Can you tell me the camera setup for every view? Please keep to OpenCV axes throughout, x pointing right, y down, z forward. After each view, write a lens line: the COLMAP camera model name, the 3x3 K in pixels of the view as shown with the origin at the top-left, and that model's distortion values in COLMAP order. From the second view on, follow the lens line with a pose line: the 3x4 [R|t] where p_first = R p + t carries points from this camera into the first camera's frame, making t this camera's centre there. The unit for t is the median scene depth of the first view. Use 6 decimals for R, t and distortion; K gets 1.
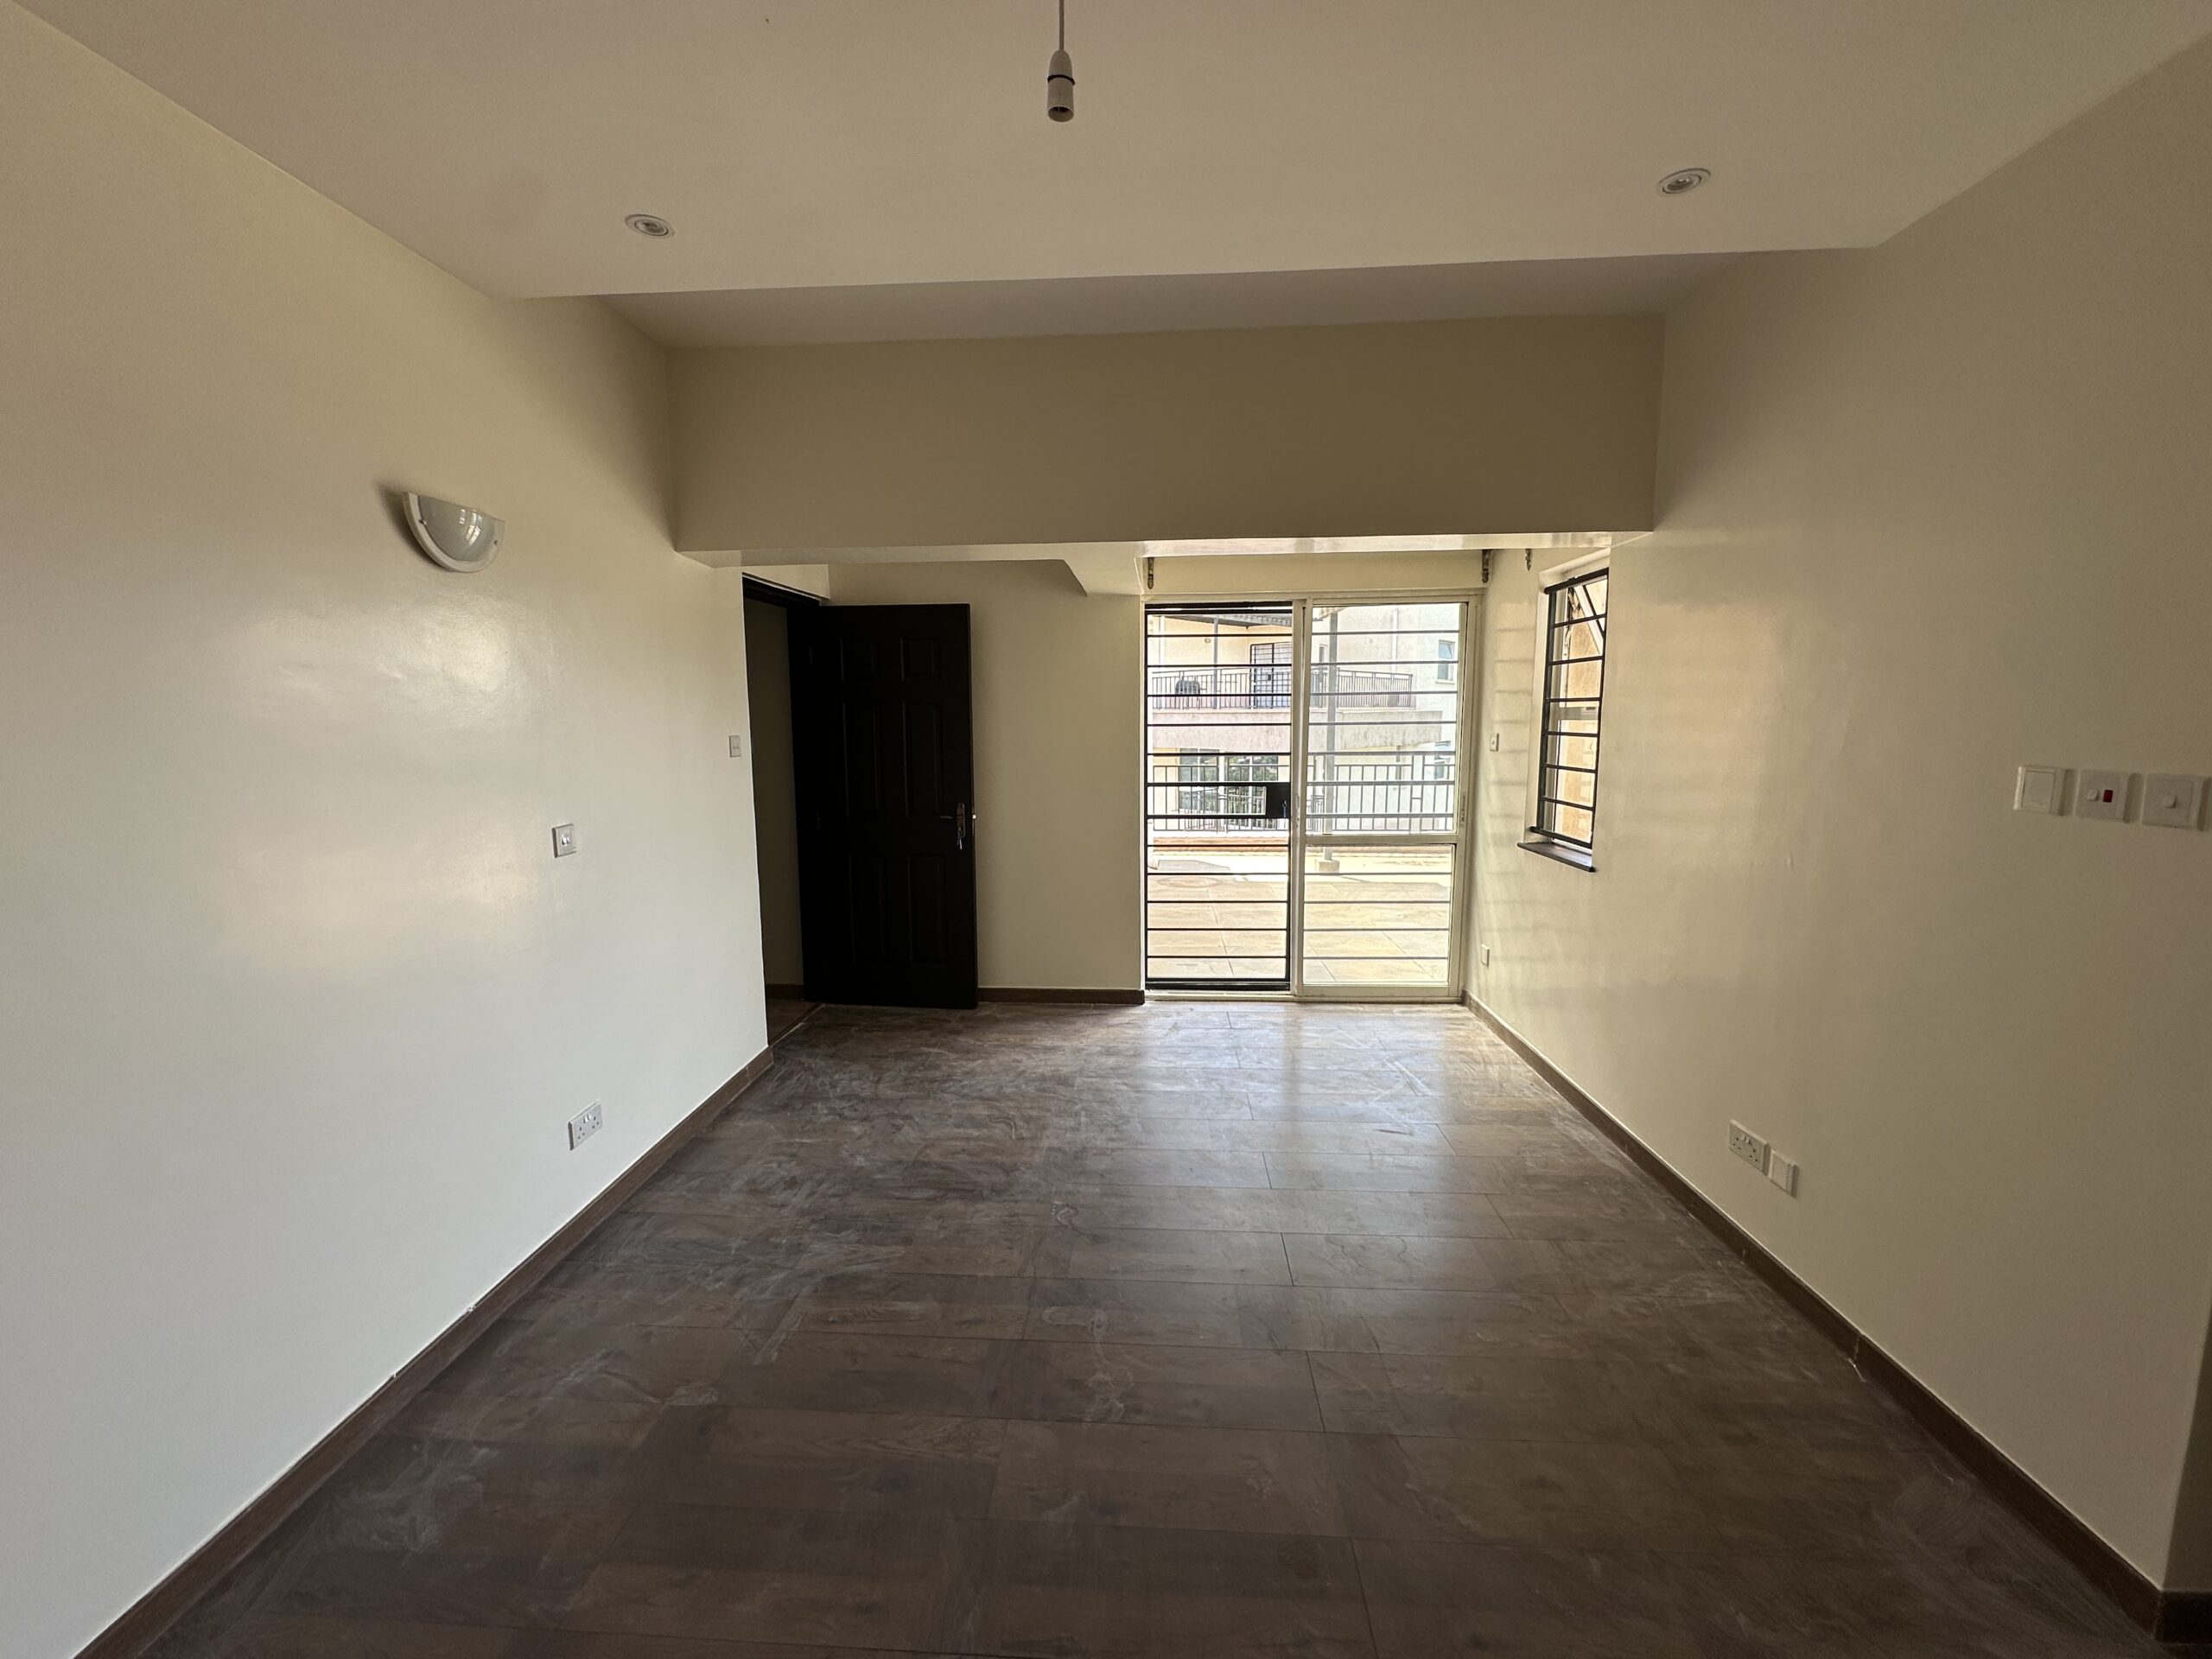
lens RADIAL K [[884.0, 0, 1120.9], [0, 884.0, 833.7], [0, 0, 1]] dist [-0.000267, 0.000059]
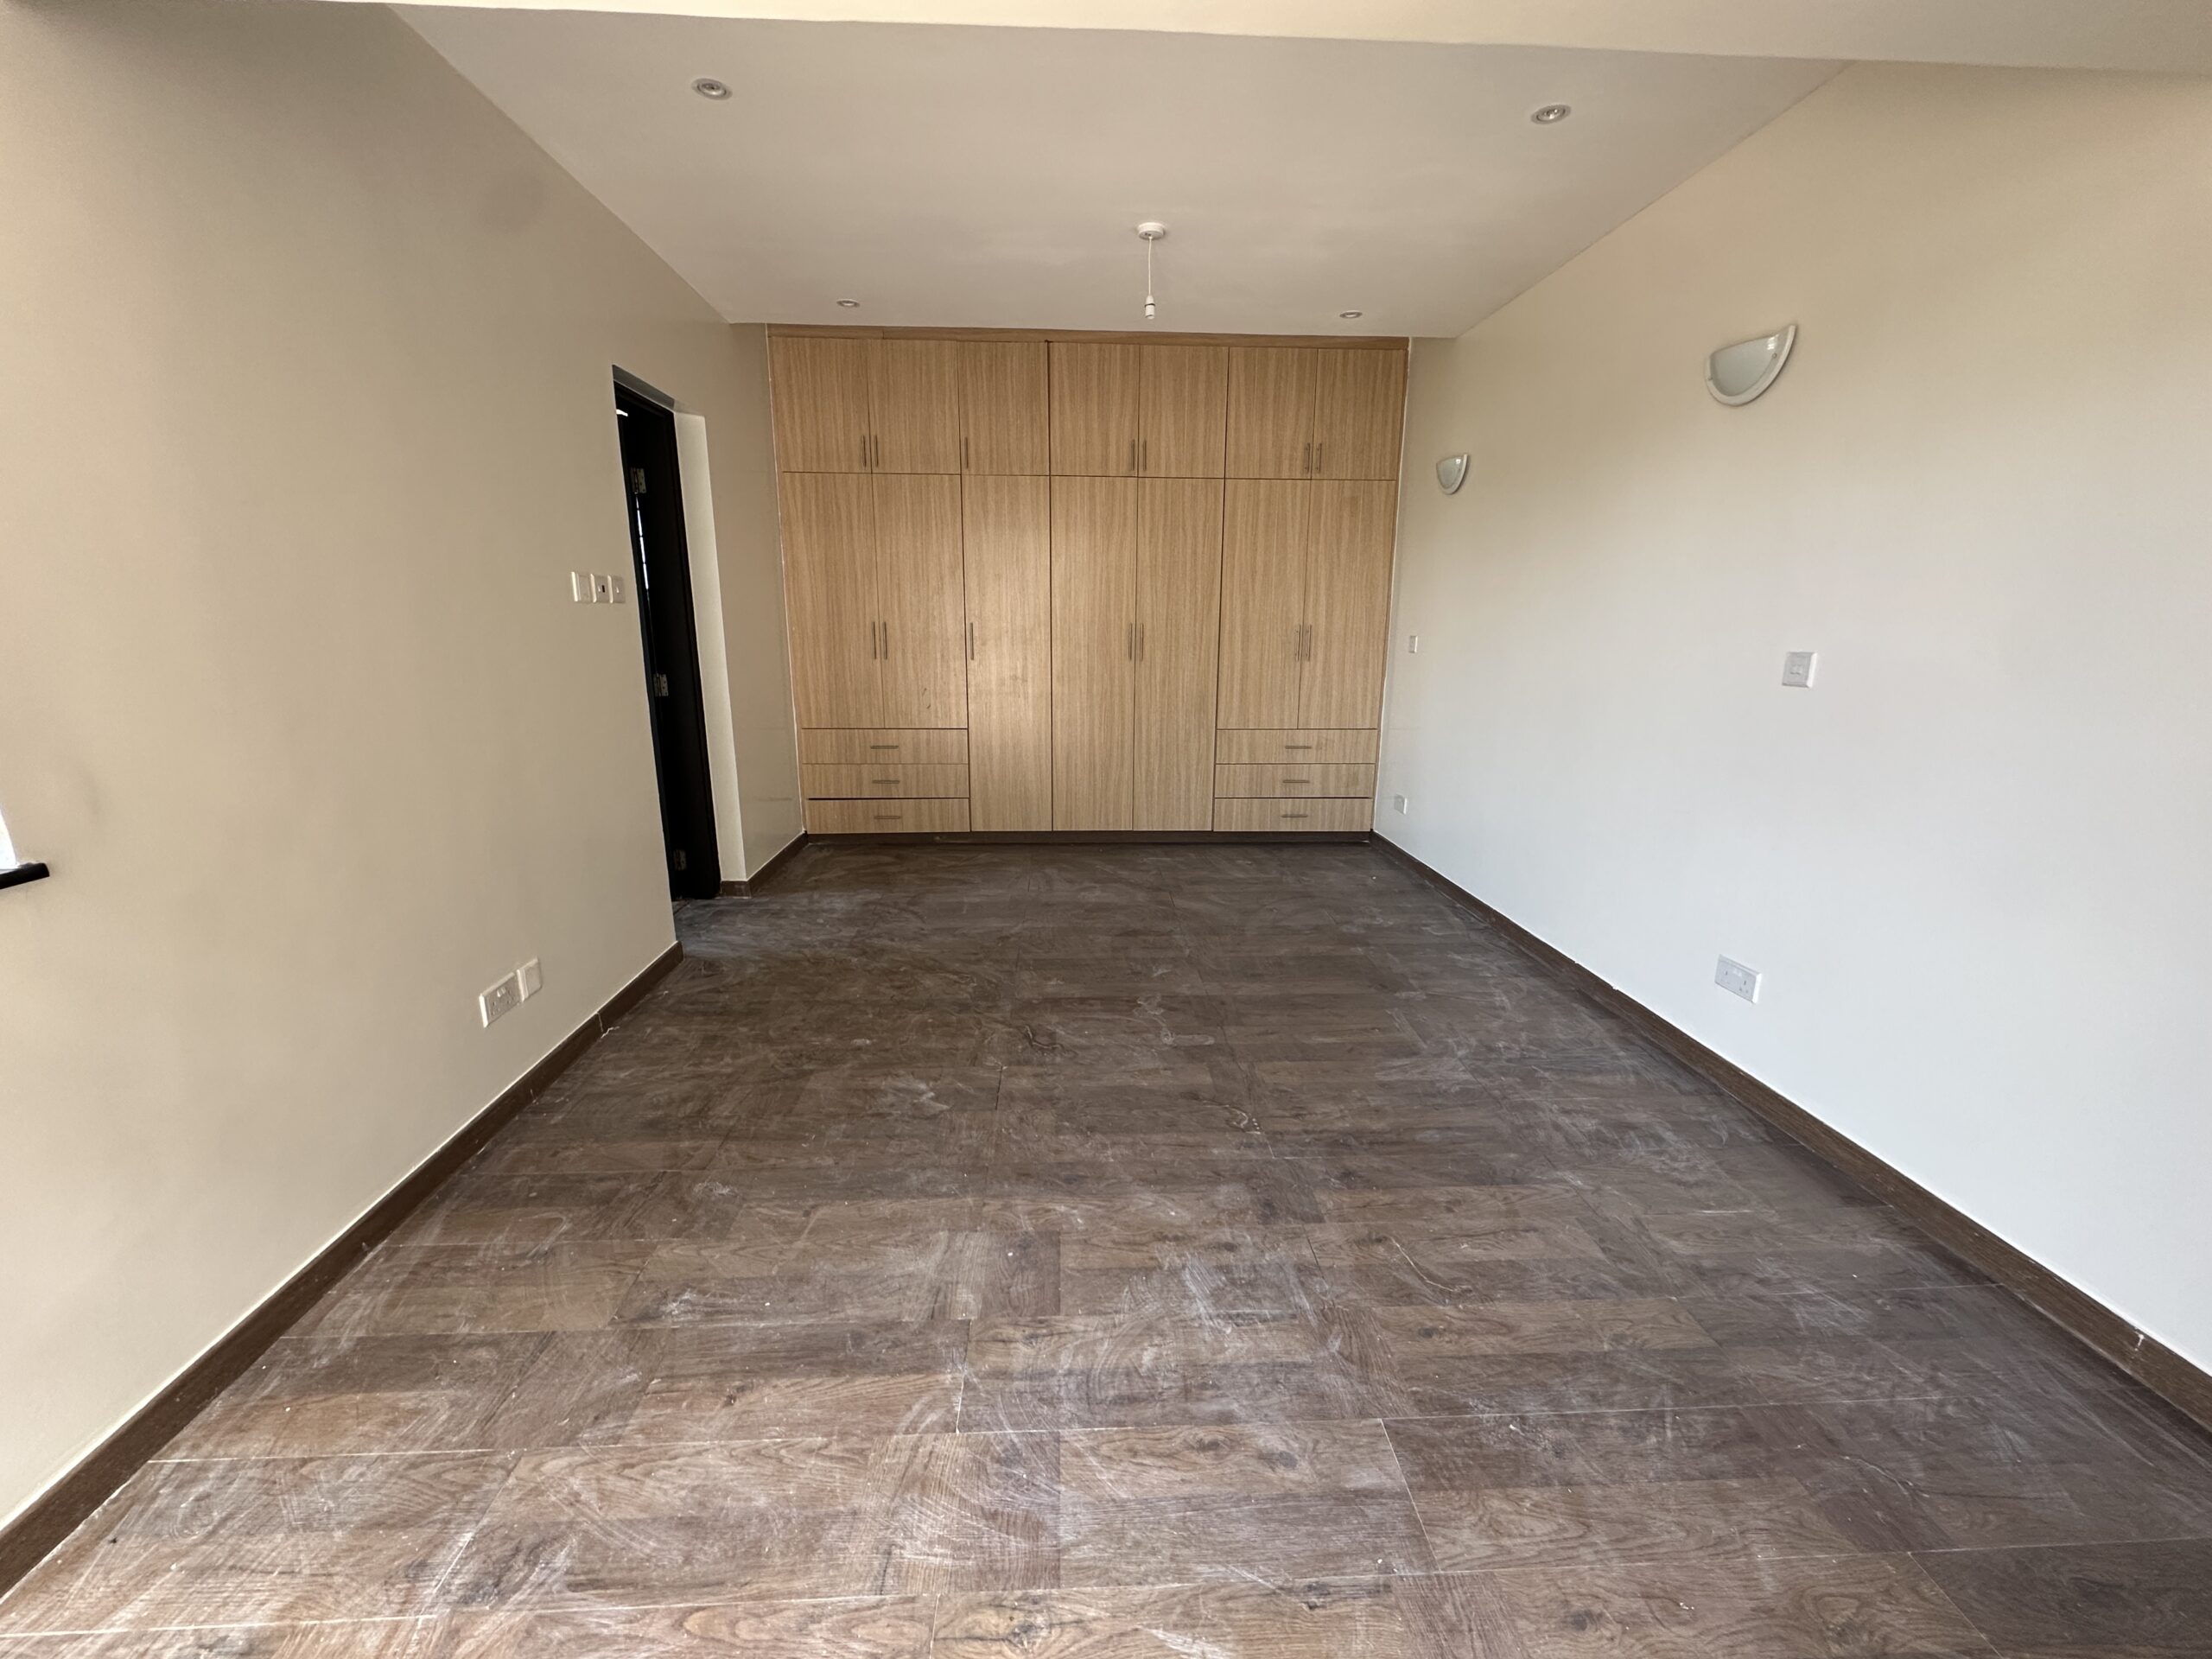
lens RADIAL K [[884.0, 0, 1100.9], [0, 884.0, 824.7], [0, 0, 1]] dist [-0.000267, 0.000059]
pose [[-0.996409, 0.017449, -0.082848, 0.141180], [-0.013202, 0.934542, 0.355608, -0.146653], [0.083630, 0.355425, -0.930956, 1.717236]]
